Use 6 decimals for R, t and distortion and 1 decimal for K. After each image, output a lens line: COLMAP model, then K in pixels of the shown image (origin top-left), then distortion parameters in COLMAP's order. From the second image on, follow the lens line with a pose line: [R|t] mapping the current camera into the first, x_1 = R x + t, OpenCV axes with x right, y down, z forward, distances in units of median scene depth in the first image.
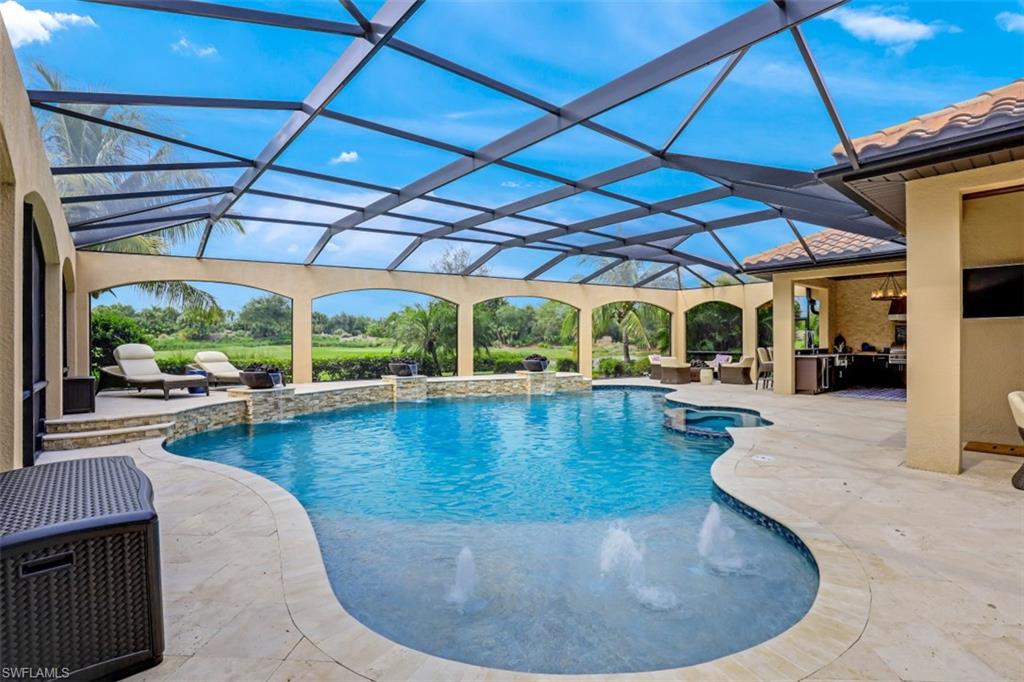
lens RADIAL K [[494.2, 0, 512.1], [0, 494.2, 340.7], [0, 0, 1]] dist [-0.029917, -0.000249]
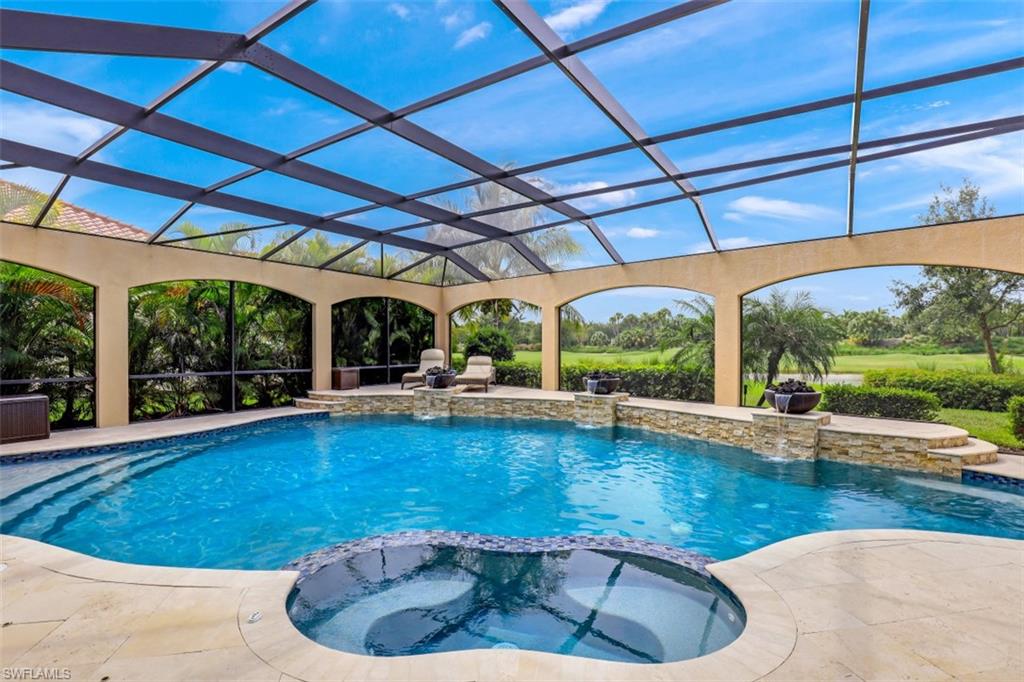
lens RADIAL K [[494.2, 0, 509.6], [0, 494.2, 344.5], [0, 0, 1]] dist [-0.029917, -0.000249]
pose [[0.246518, 0.001990, -0.969136, 0.602816], [-0.006051, 0.999982, 0.000514, -0.004434], [0.969119, 0.005738, 0.246526, 0.807071]]
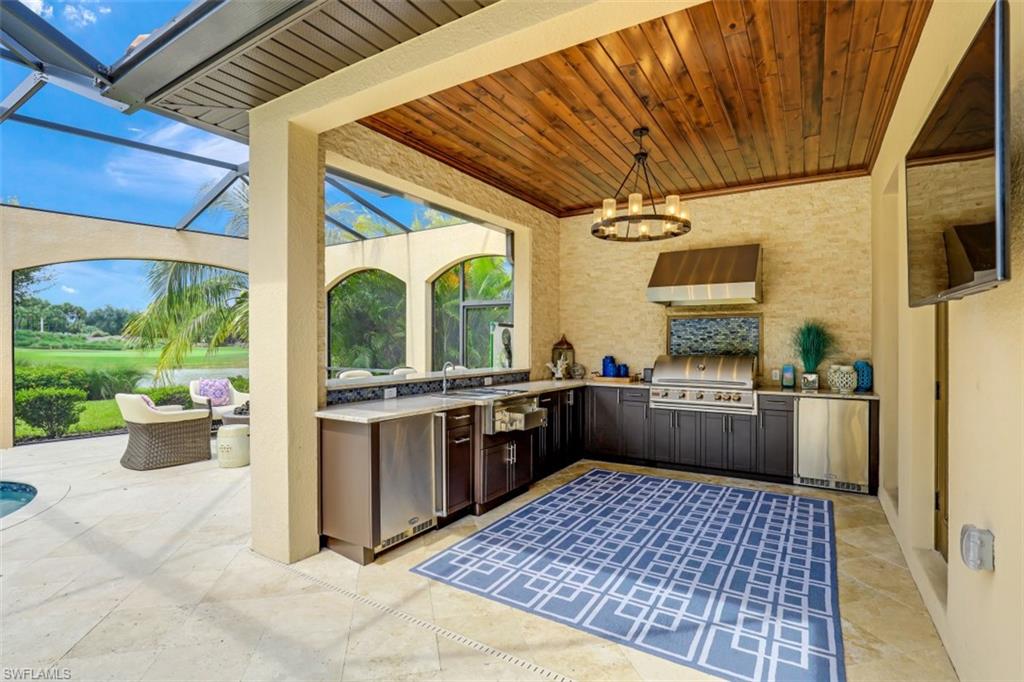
lens RADIAL K [[494.2, 0, 509.4], [0, 494.2, 341.5], [0, 0, 1]] dist [-0.029917, -0.000249]
pose [[0.958745, 0.010375, 0.284077, 0.089900], [-0.009040, 0.999941, -0.006010, -0.000967], [-0.284123, 0.003194, 0.958783, 0.105109]]
